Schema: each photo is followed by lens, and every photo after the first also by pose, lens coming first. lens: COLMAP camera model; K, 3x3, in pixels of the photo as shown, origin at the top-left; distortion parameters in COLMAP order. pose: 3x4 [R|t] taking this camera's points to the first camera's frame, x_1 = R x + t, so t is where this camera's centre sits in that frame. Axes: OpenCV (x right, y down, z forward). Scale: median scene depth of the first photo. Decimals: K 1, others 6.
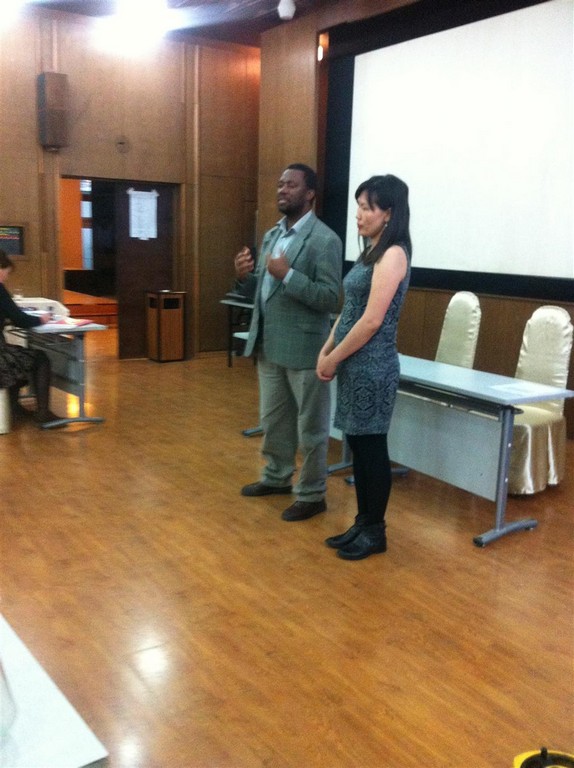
lens RADIAL K [[709.0, 0, 287.1], [0, 709.0, 357.2], [0, 0, 1]] dist [0.002728, -0.020052]
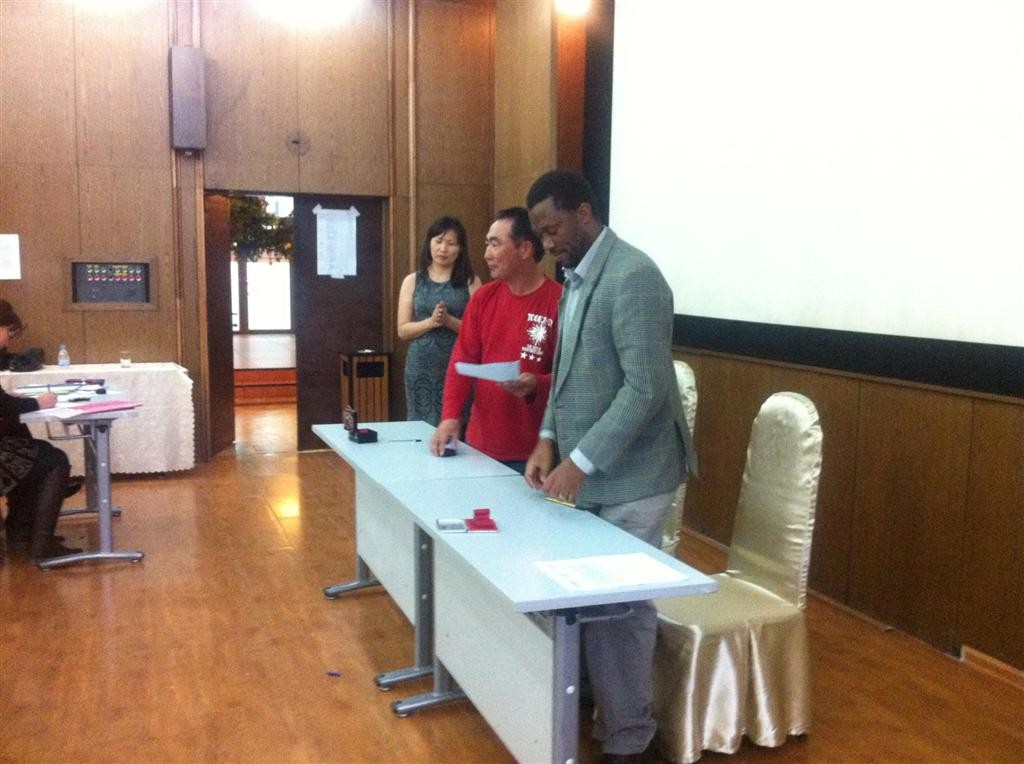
lens RADIAL K [[945.4, 0, 512.0], [0, 945.4, 382.0], [0, 0, 1]] dist [0.002728, -0.020052]
pose [[0.981324, 0.004868, -0.192301, 0.149349], [-0.014698, 0.998655, -0.049722, -0.020630], [0.191801, 0.051620, 0.980075, 0.131333]]
